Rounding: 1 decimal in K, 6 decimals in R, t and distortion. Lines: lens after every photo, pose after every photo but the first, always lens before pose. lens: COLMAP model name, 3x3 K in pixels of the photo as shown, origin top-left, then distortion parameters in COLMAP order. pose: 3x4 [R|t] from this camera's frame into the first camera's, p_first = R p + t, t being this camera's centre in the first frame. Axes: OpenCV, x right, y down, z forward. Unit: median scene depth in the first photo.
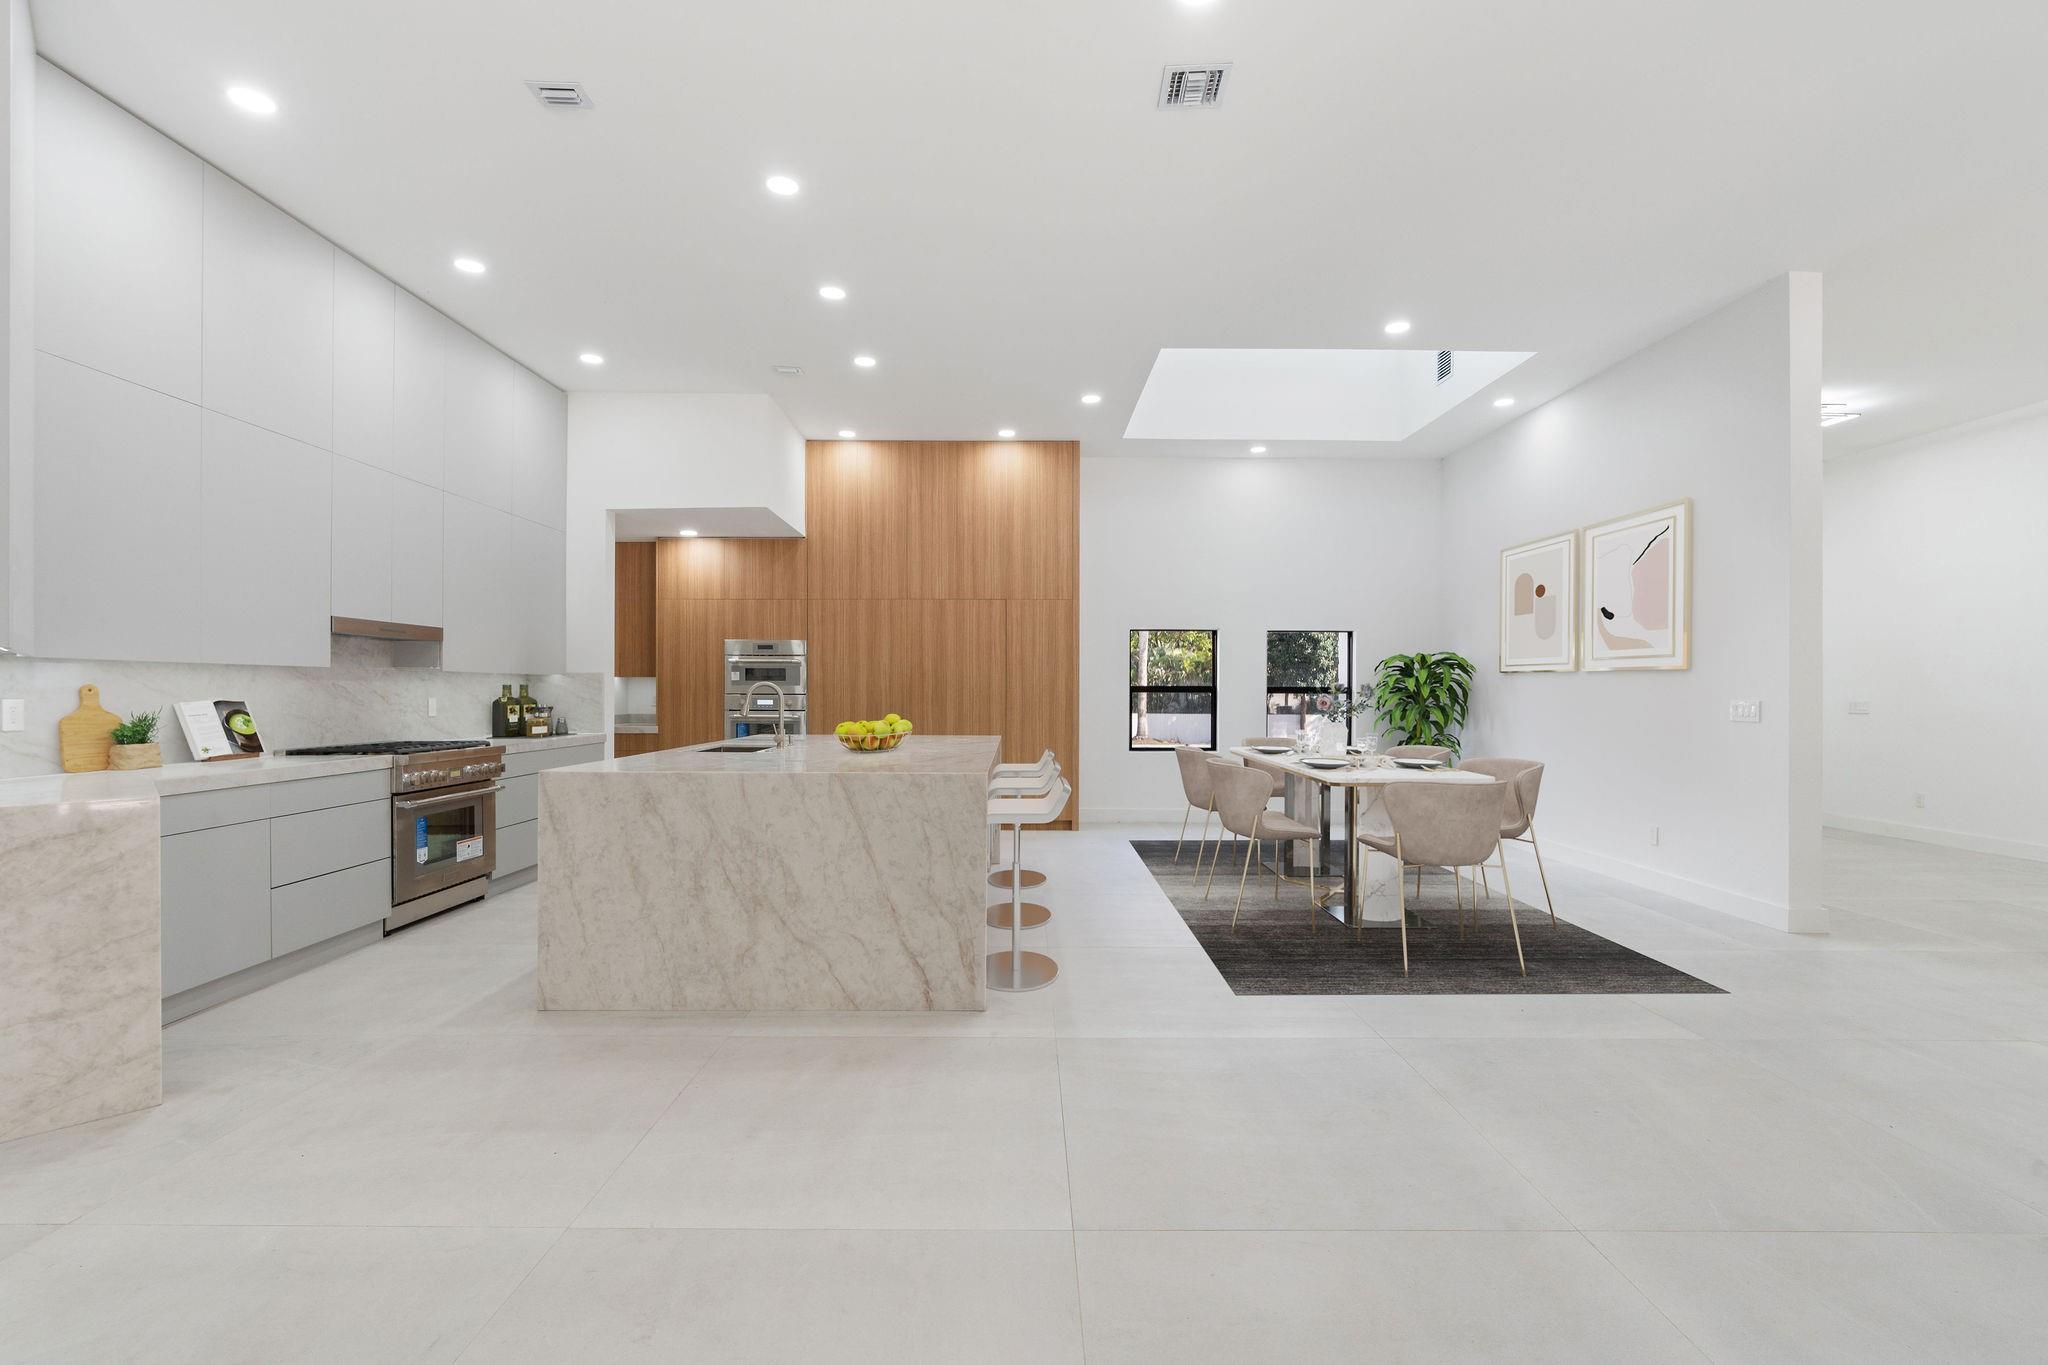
lens RADIAL K [[923.0, 0, 1022.7], [0, 923.0, 695.2], [0, 0, 1]] dist [-0.008276, 0.002601]
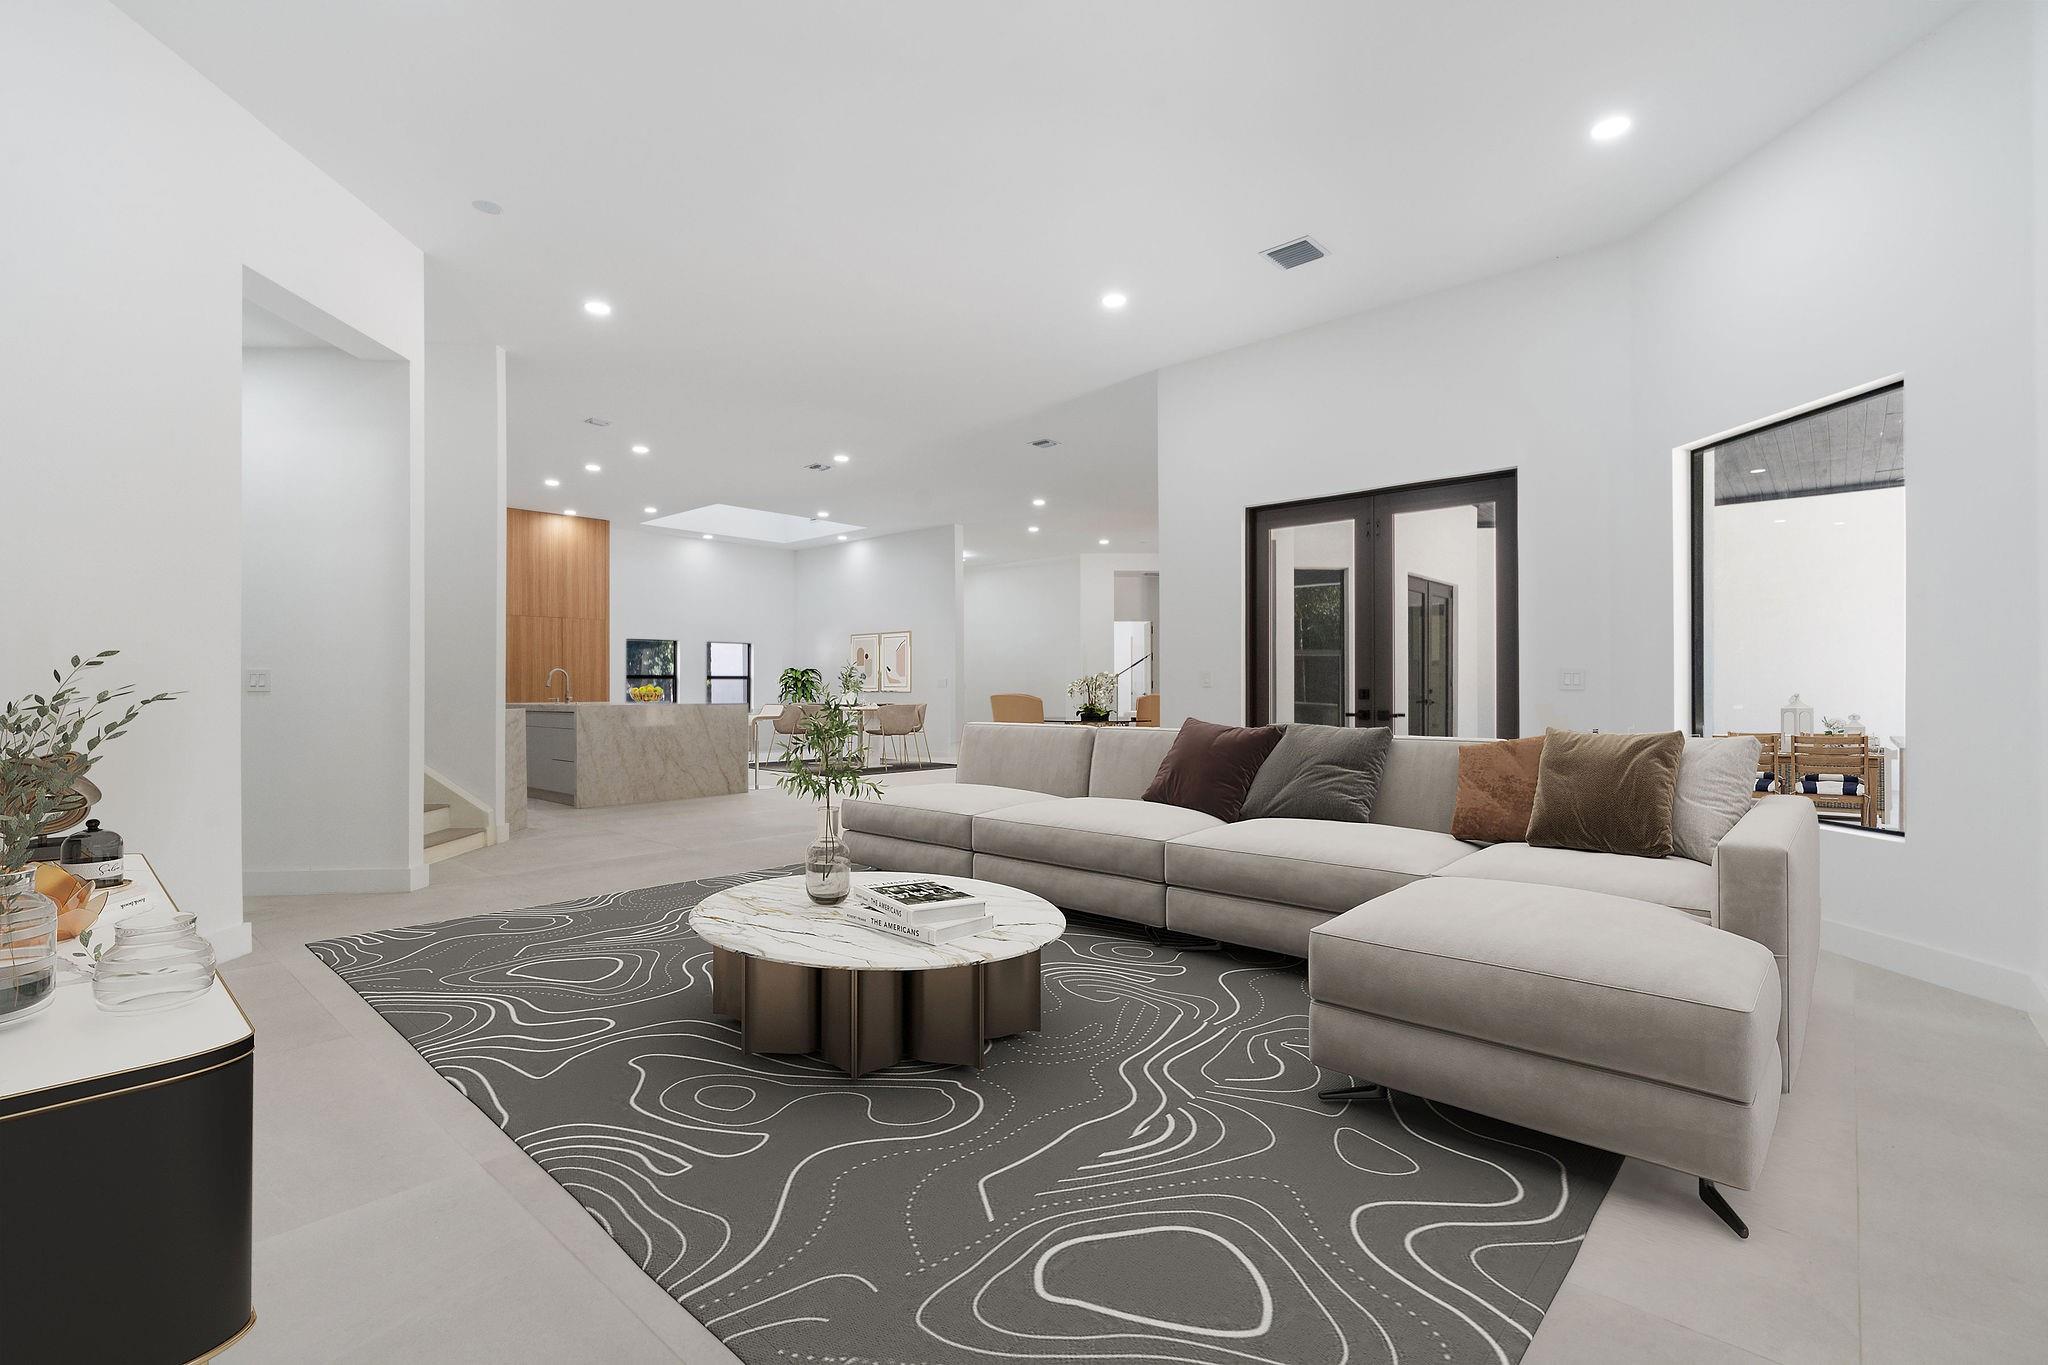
lens RADIAL K [[923.0, 0, 1002.9], [0, 923.0, 676.1], [0, 0, 1]] dist [-0.008276, 0.002601]
pose [[0.687665, 0.002579, 0.726024, -0.645611], [0.010982, 0.999842, -0.013953, 0.023438], [-0.725945, 0.017568, 0.687528, -0.601536]]
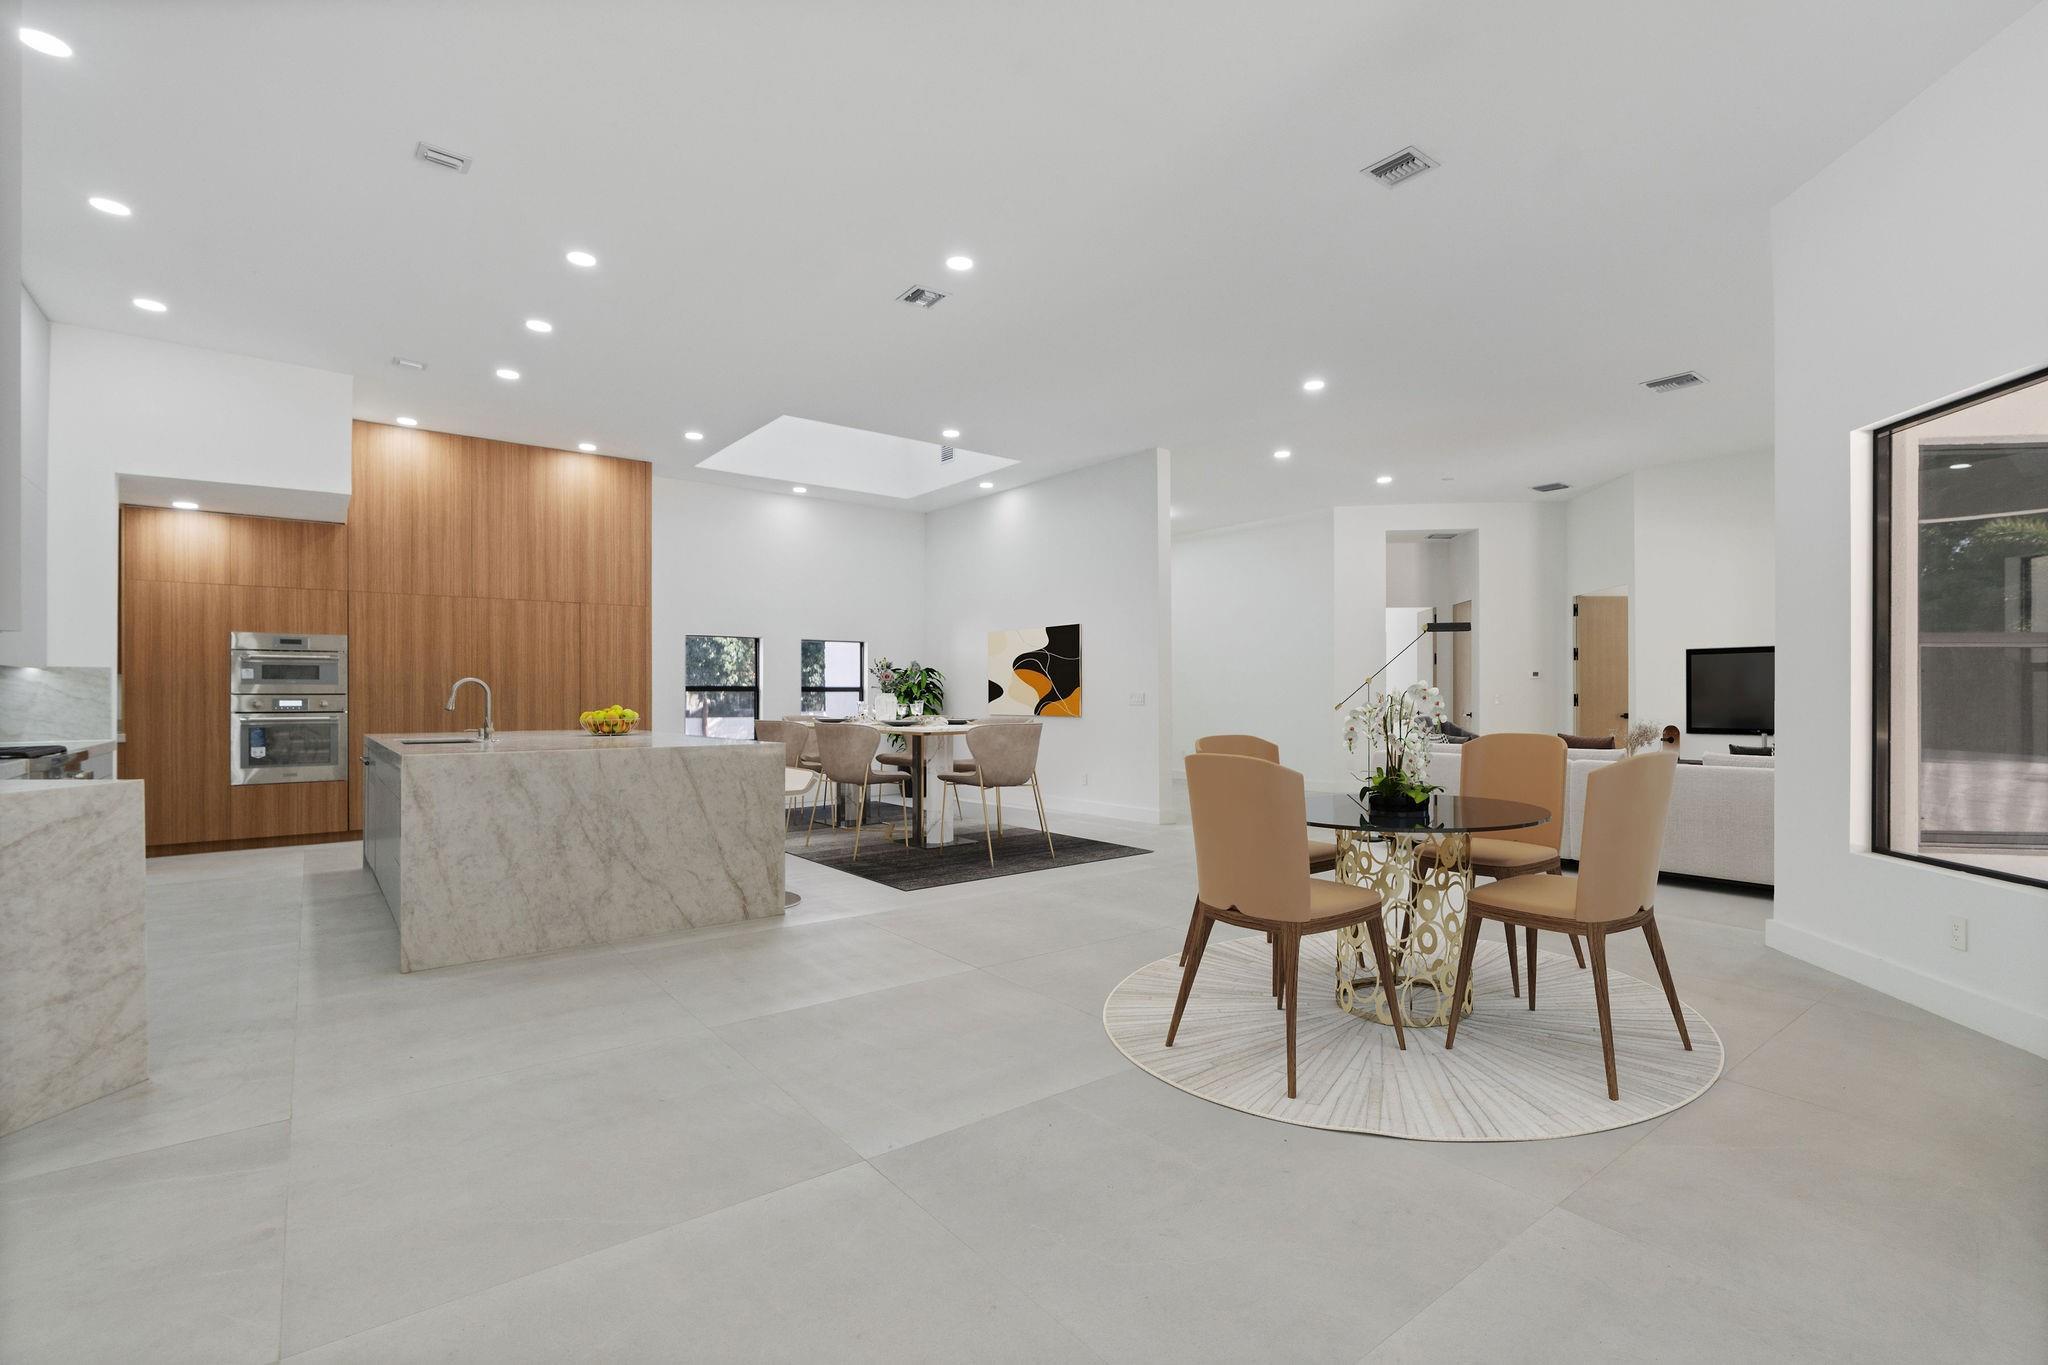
lens RADIAL K [[923.0, 0, 1017.8], [0, 923.0, 693.5], [0, 0, 1]] dist [-0.008276, 0.002601]
pose [[0.796416, -0.003537, 0.604739, -0.264173], [0.008129, 0.999955, -0.004857, 0.008748], [-0.604695, 0.008784, 0.796409, -0.140695]]
